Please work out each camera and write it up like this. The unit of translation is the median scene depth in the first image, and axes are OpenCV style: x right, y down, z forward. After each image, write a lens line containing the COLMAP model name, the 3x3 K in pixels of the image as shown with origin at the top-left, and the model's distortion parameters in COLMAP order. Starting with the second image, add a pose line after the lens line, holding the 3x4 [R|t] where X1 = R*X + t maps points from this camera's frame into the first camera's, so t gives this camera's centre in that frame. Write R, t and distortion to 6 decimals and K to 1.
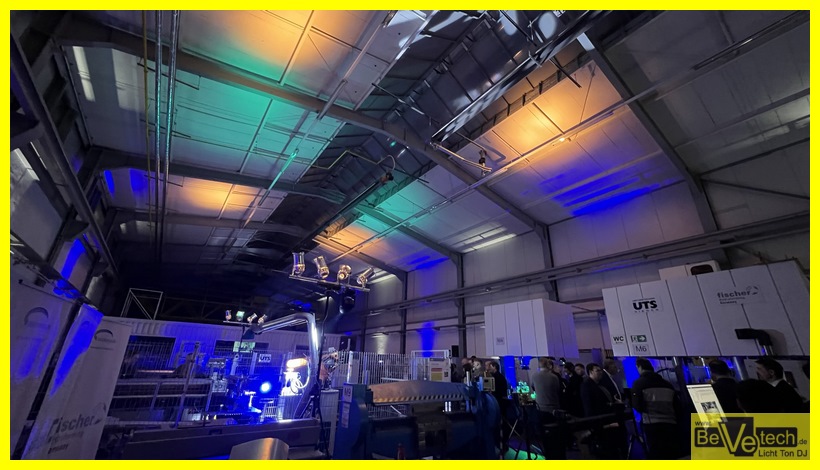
lens RADIAL K [[317.1, 0, 409.5], [0, 317.1, 237.0], [0, 0, 1]] dist [-0.000960, 0.000009]
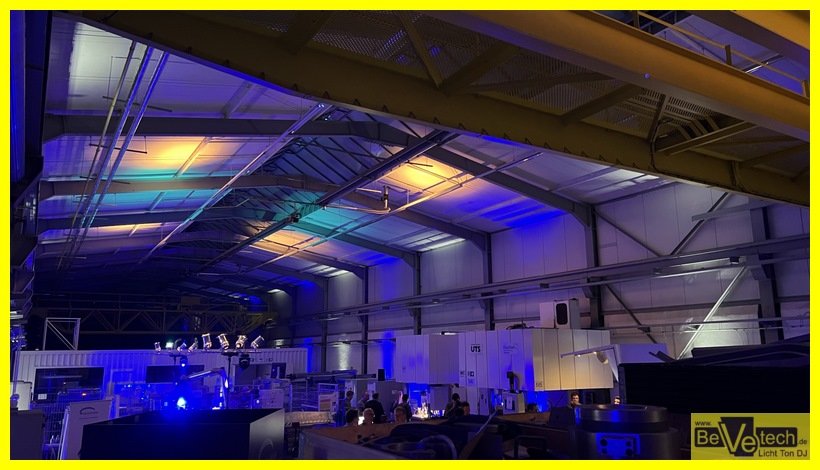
lens RADIAL K [[597.3, 0, 412.9], [0, 597.3, 232.4], [0, 0, 1]] dist [0.062756, 0.002747]
pose [[0.995255, -0.053668, -0.081160, 0.333730], [0.067209, 0.982347, 0.174578, -0.325936], [0.070358, -0.179205, 0.981293, -0.622586]]
